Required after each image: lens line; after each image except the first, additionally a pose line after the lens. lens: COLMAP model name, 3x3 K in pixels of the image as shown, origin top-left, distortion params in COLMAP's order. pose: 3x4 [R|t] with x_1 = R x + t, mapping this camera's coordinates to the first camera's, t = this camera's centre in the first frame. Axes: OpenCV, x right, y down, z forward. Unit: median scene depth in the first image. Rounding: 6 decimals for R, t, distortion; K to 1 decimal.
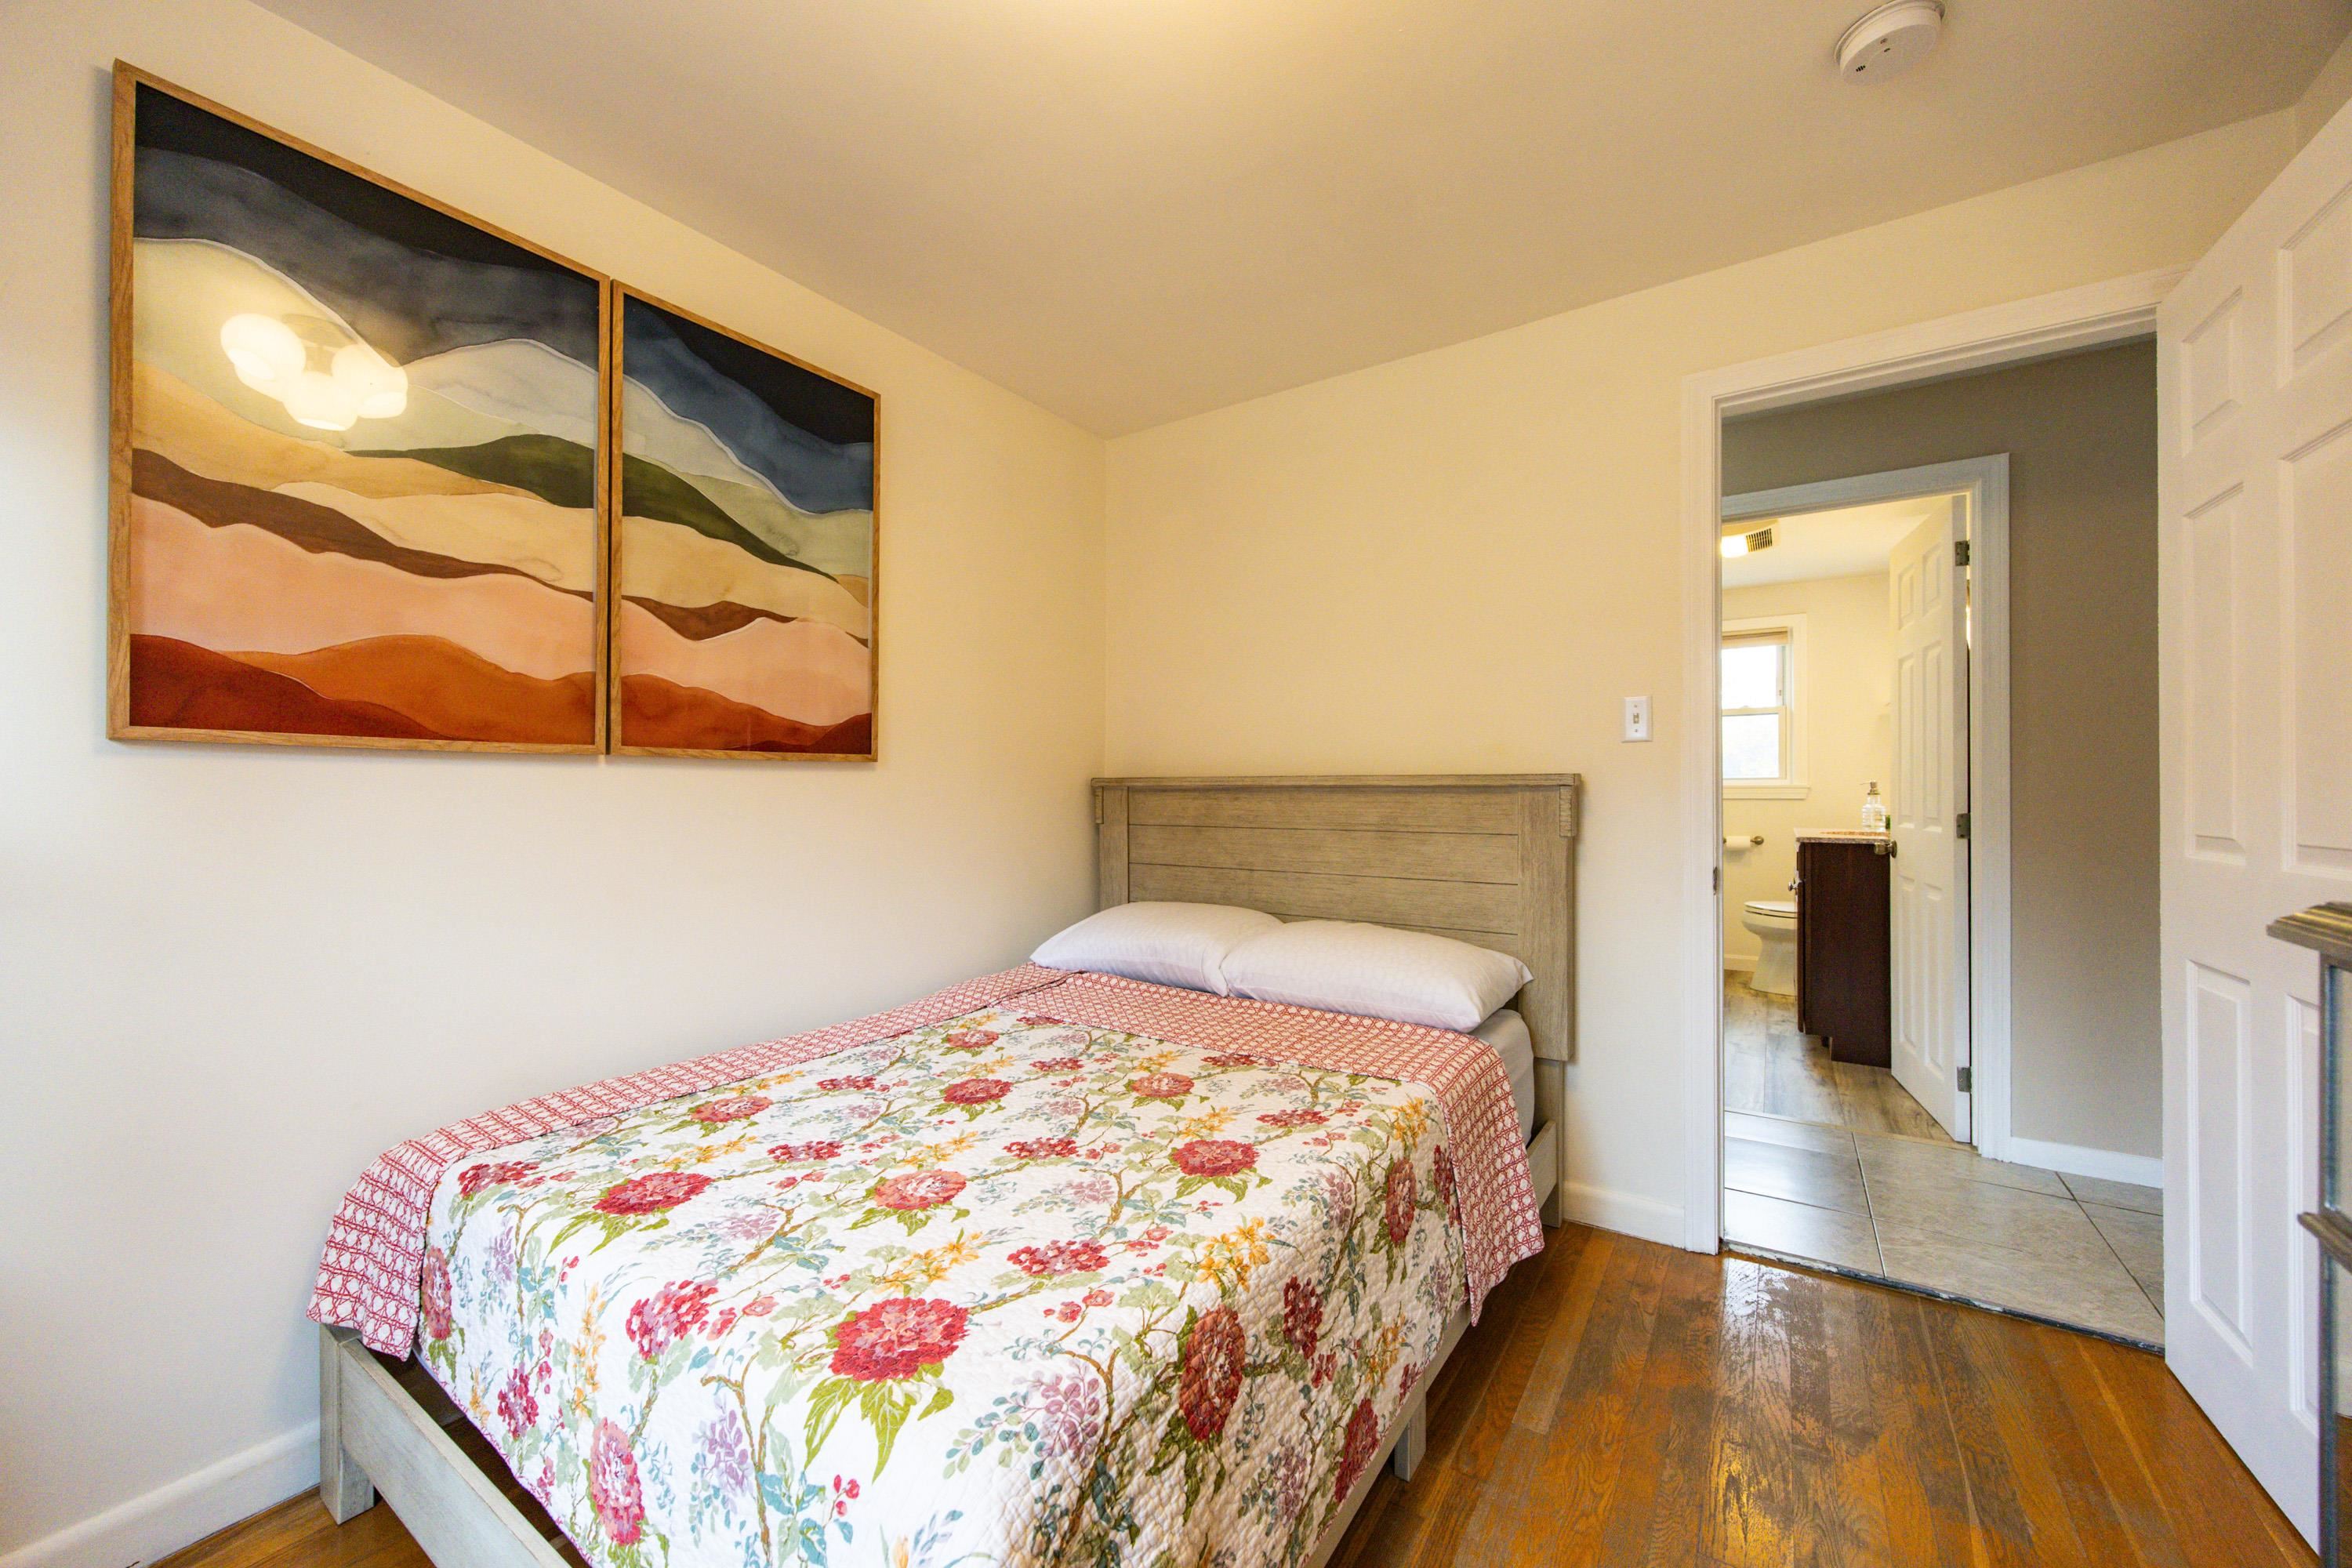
lens RADIAL K [[896.3, 0, 1171.6], [0, 896.3, 787.0], [0, 0, 1]] dist [0.000427, 0.000473]
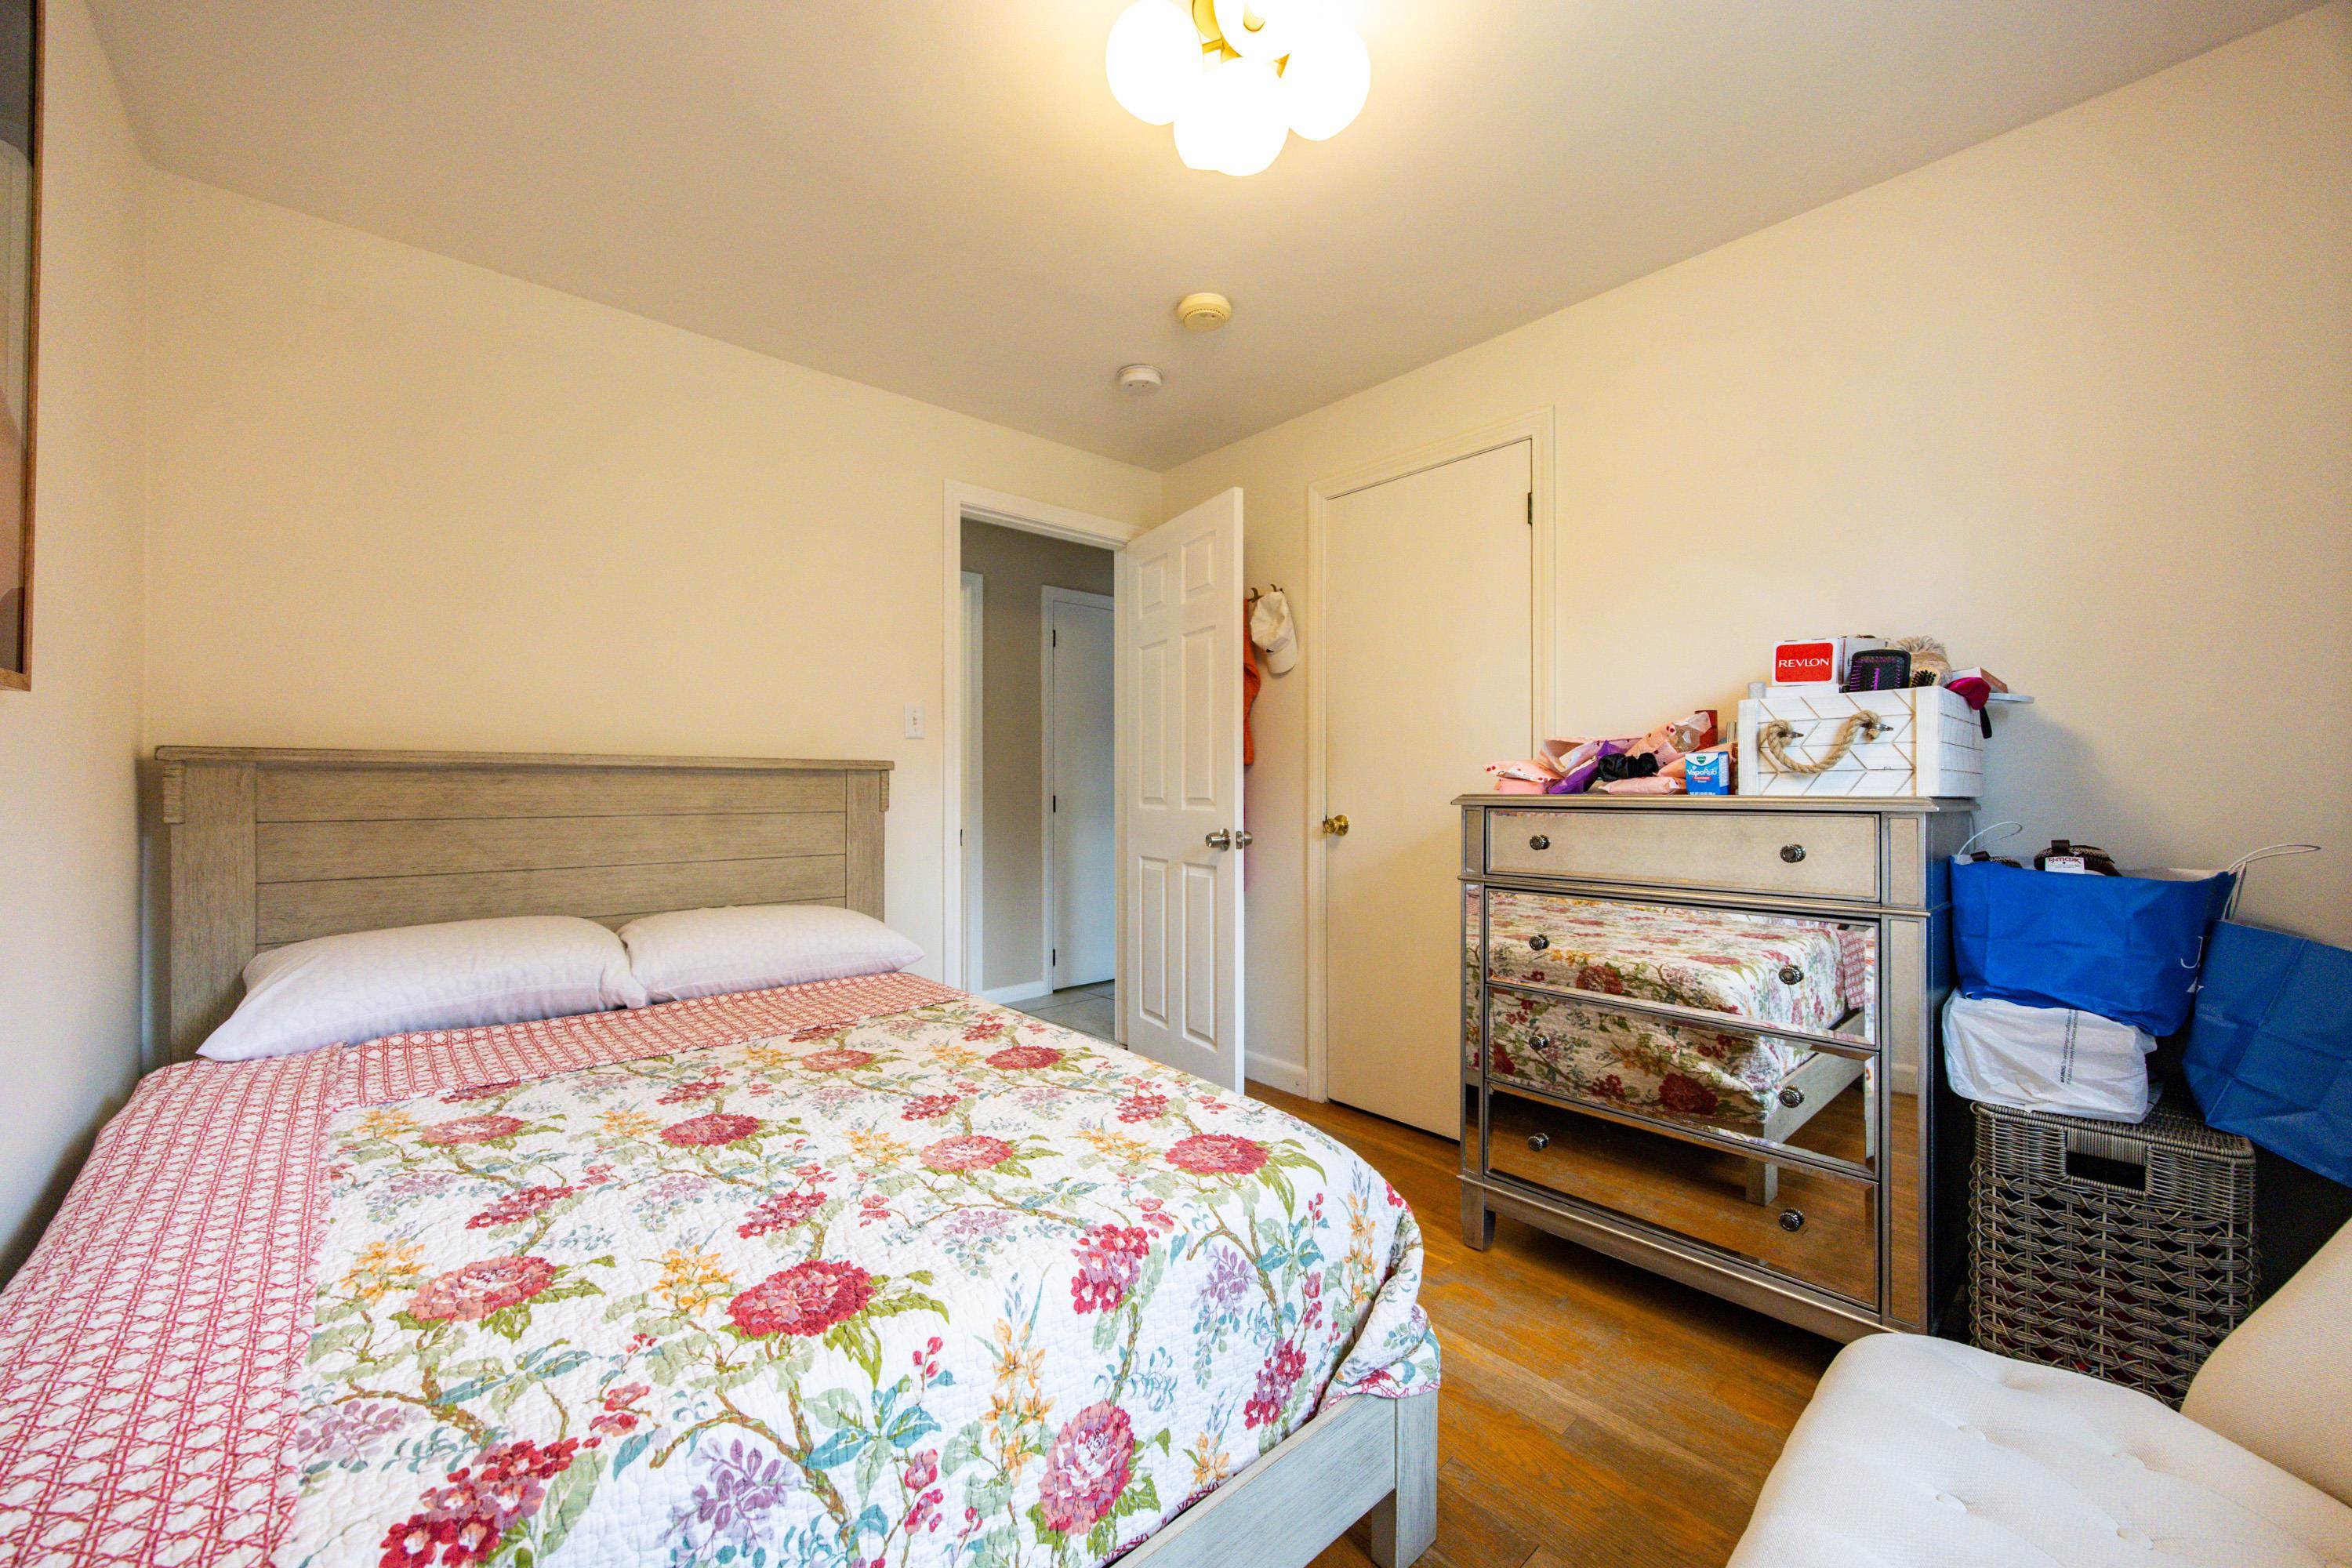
lens RADIAL K [[896.3, 0, 1167.5], [0, 896.3, 785.0], [0, 0, 1]] dist [0.000427, 0.000473]
pose [[0.253046, 0.004558, 0.967443, -0.734184], [0.000224, 0.999989, -0.004770, 0.027438], [-0.967454, 0.001424, 0.253042, 0.328046]]
